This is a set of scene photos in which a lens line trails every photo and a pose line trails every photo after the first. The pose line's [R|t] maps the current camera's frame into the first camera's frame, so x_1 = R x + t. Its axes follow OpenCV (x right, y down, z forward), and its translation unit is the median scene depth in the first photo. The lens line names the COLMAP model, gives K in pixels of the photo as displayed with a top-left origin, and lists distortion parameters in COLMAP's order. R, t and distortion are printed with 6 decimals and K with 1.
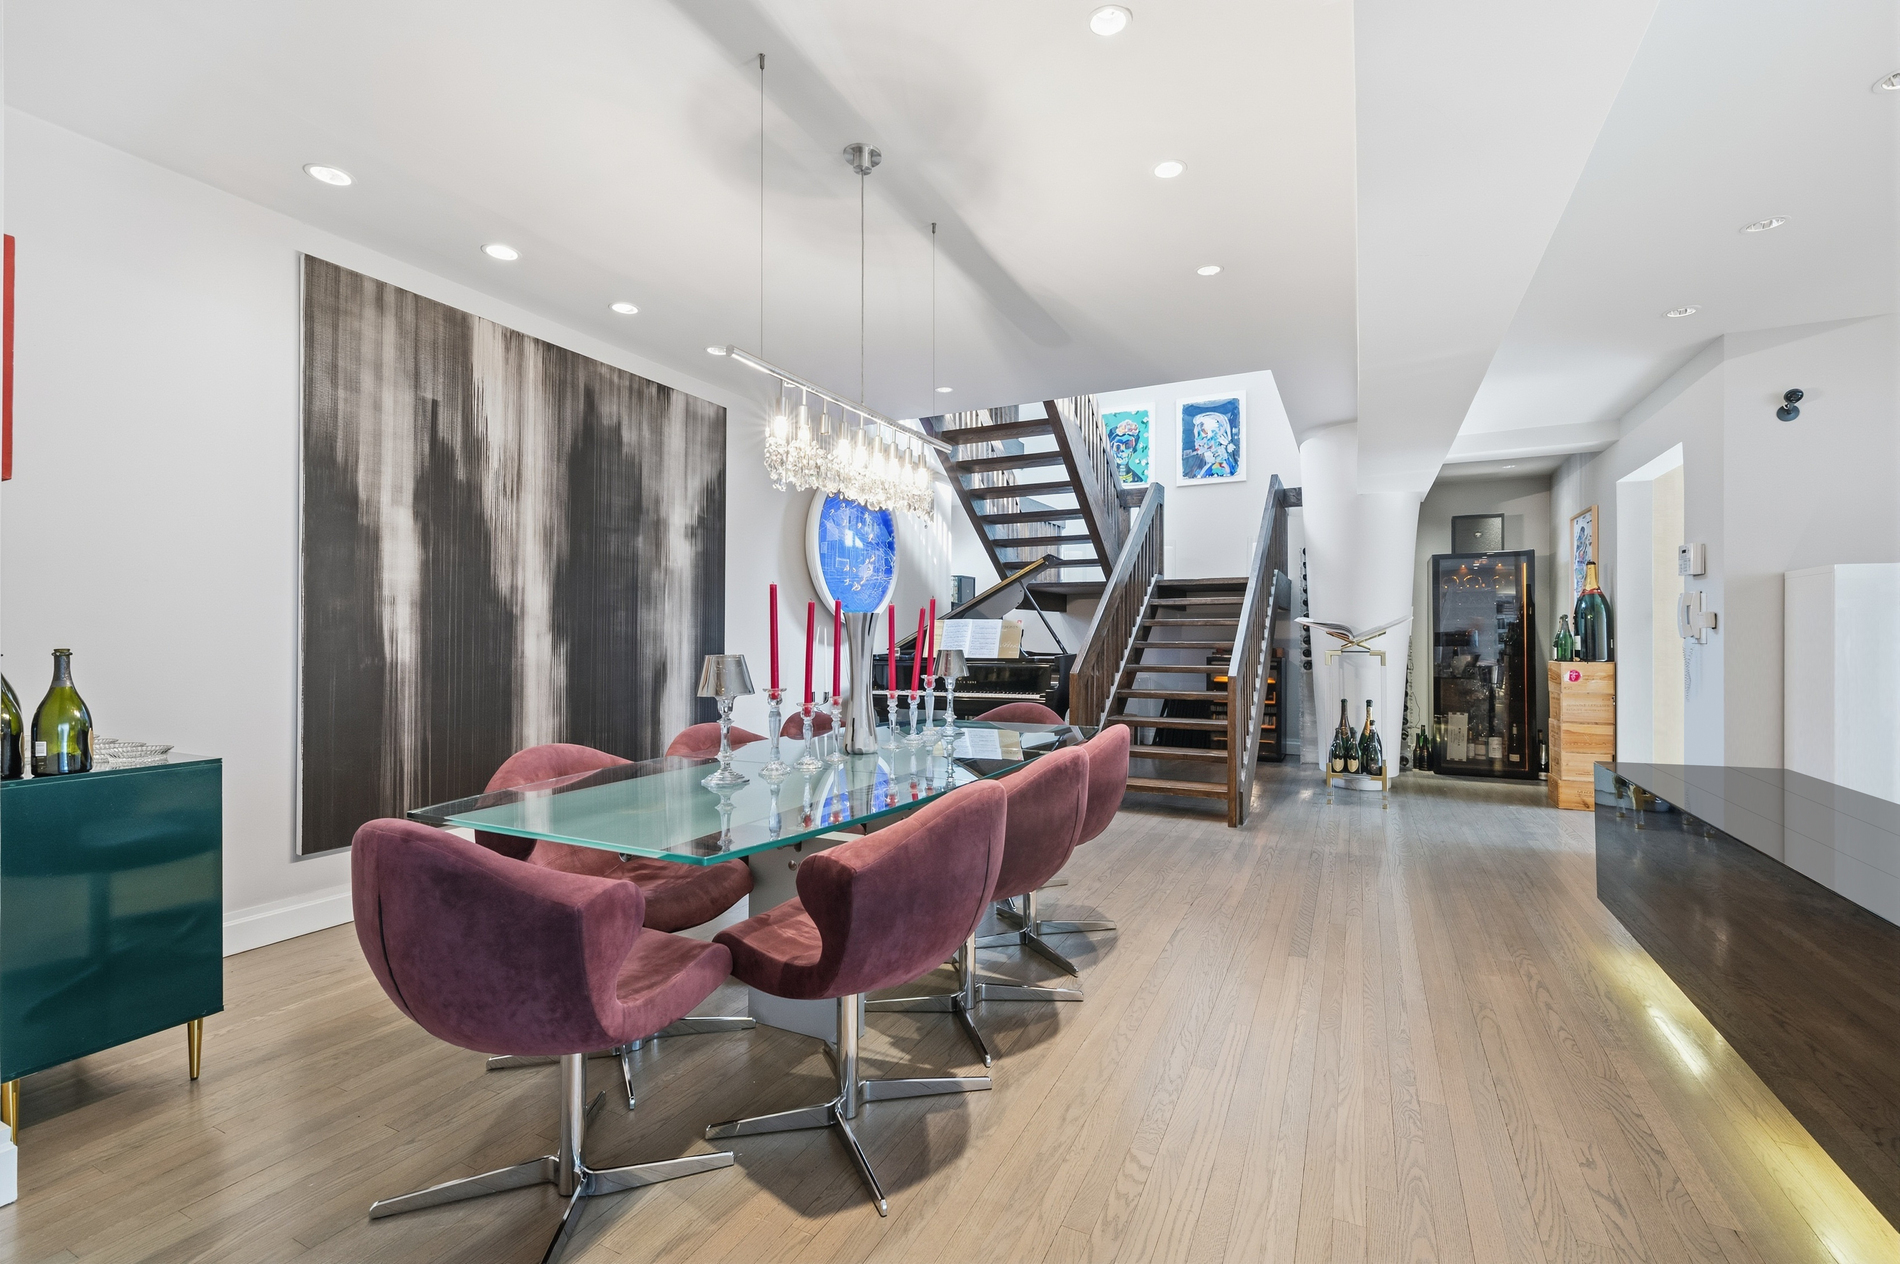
lens RADIAL K [[809.7, 0, 952.9], [0, 809.7, 629.8], [0, 0, 1]] dist [0.011857, -0.002894]
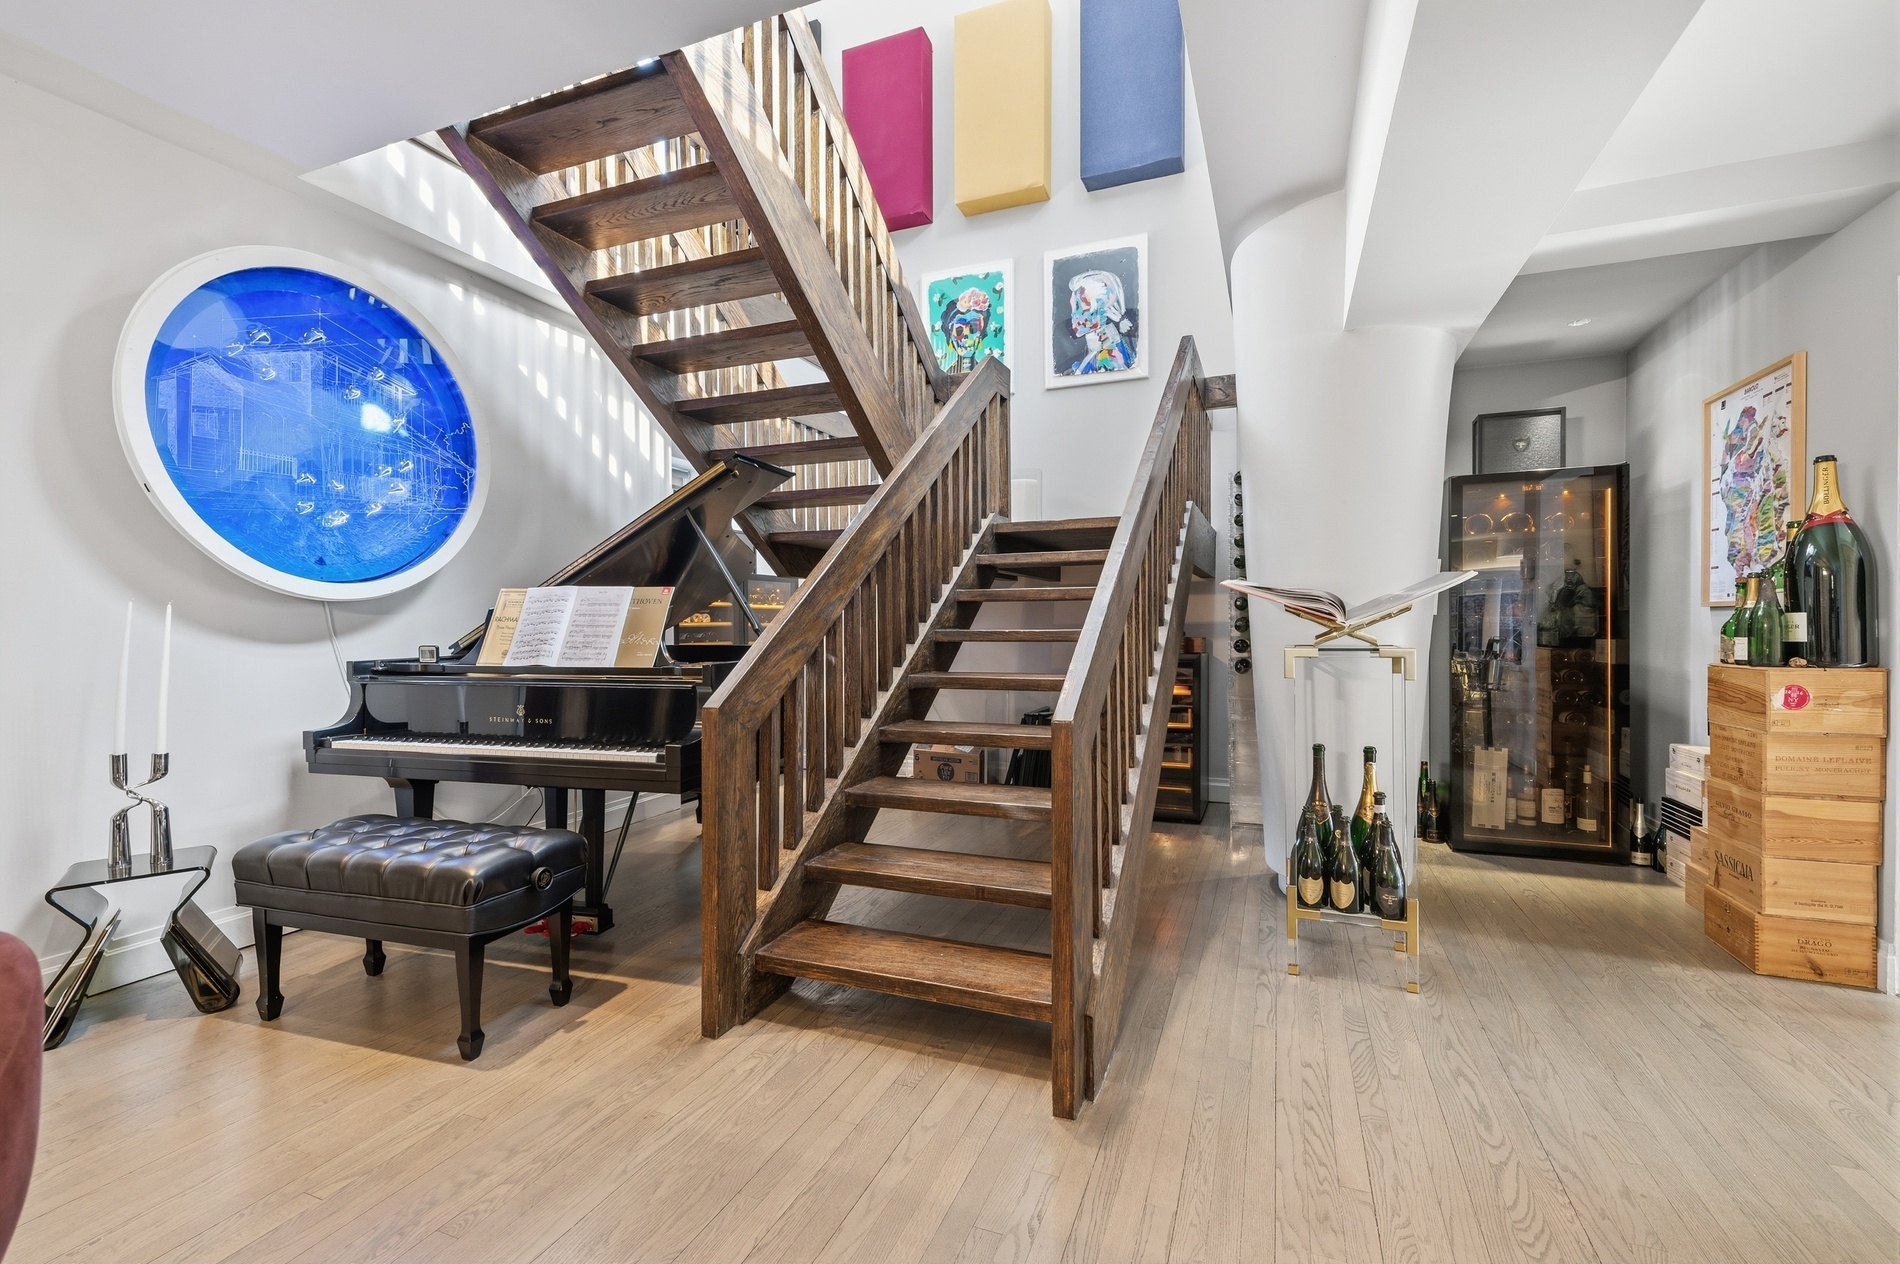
lens RADIAL K [[809.7, 0, 953.9], [0, 809.7, 626.1], [0, 0, 1]] dist [0.011857, -0.002894]
pose [[0.996934, -0.006373, 0.077993, 0.268024], [0.005353, 0.999897, 0.013281, 0.007303], [-0.078070, -0.012822, 0.996865, 0.632169]]
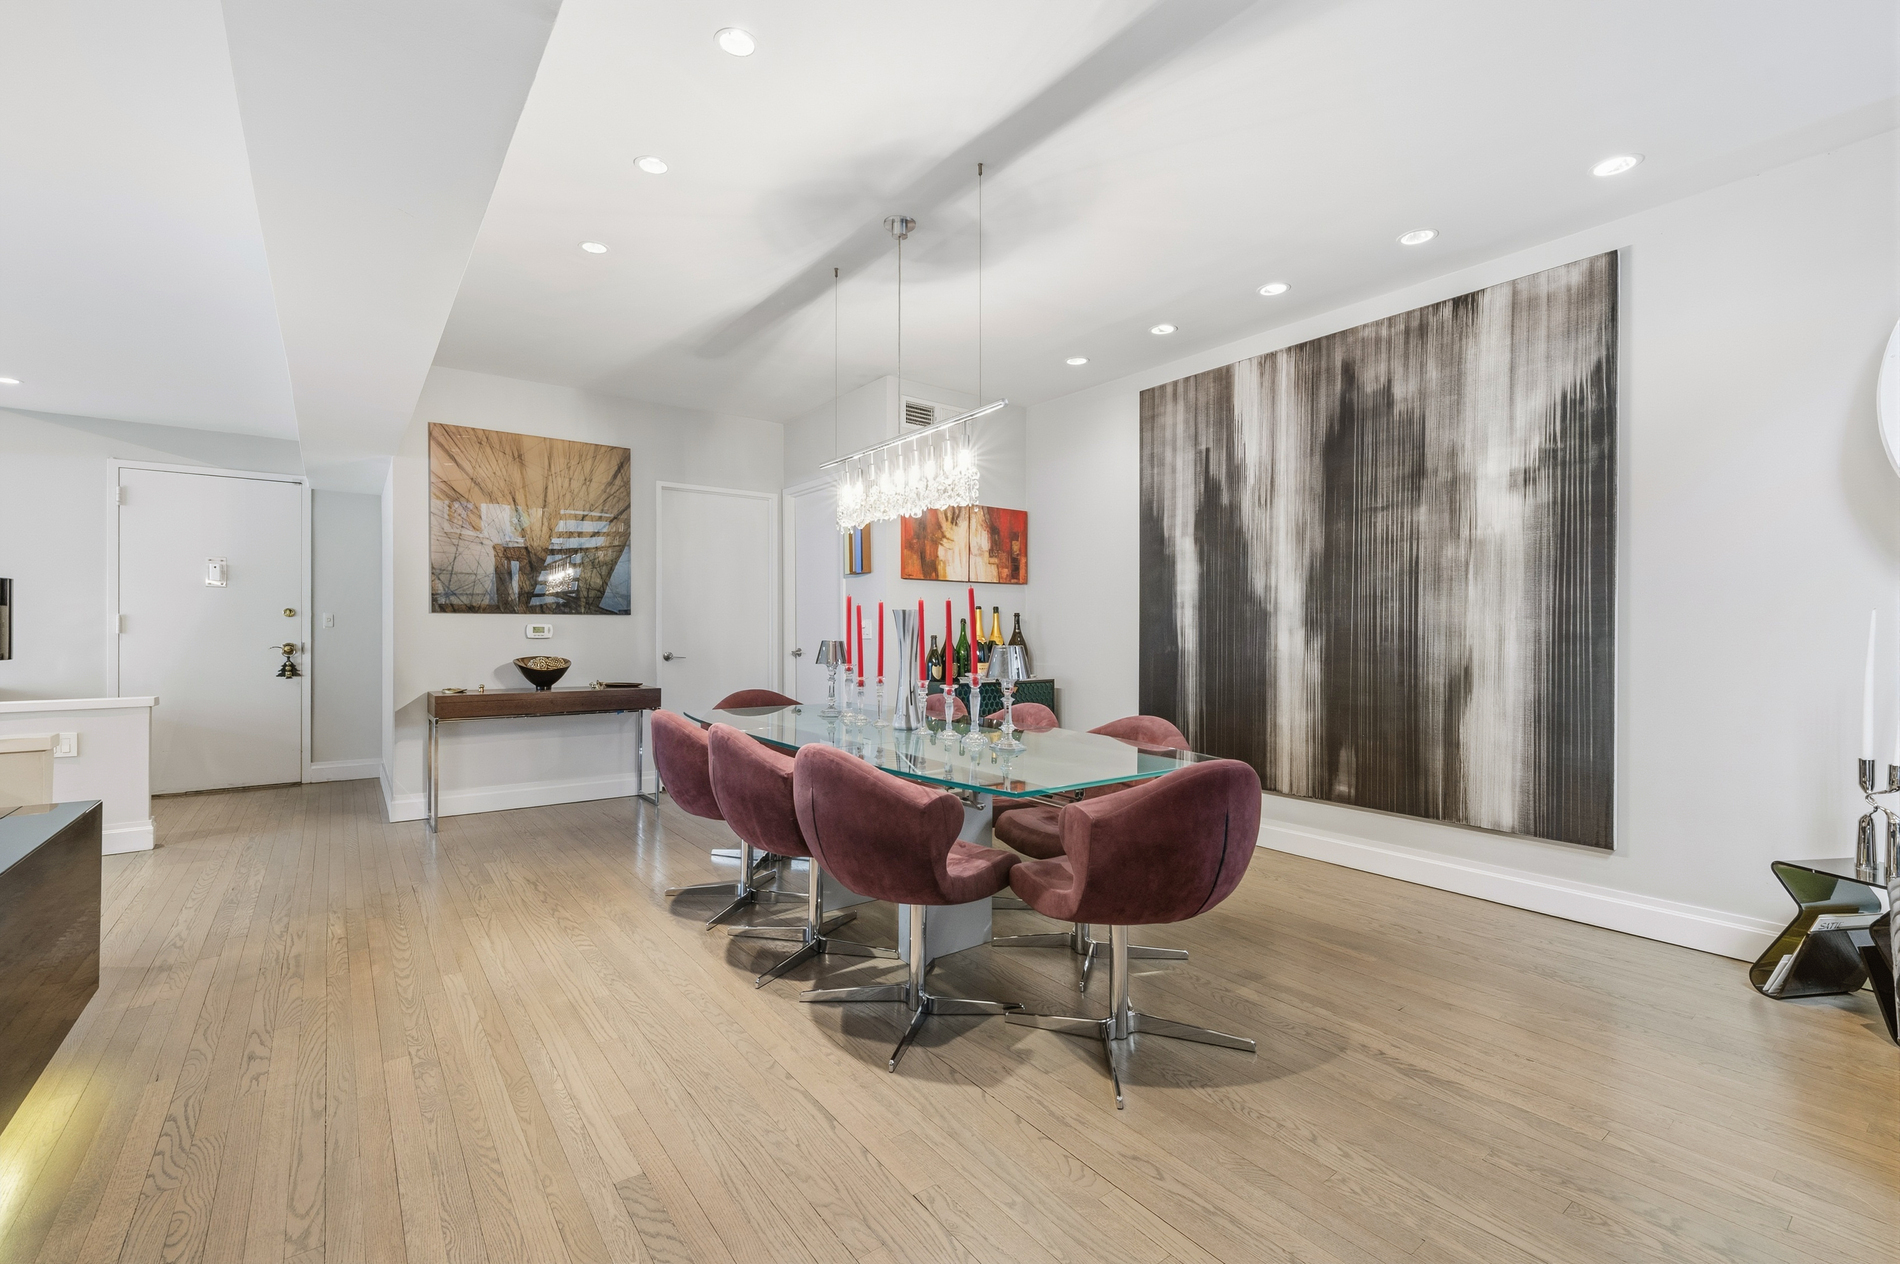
lens RADIAL K [[809.7, 0, 956.2], [0, 809.7, 632.5], [0, 0, 1]] dist [0.011857, -0.002894]
pose [[-0.437681, -0.000122, -0.899130, 0.506368], [0.005827, 0.999979, -0.002973, 0.008444], [0.899111, -0.006540, -0.437671, 0.878481]]
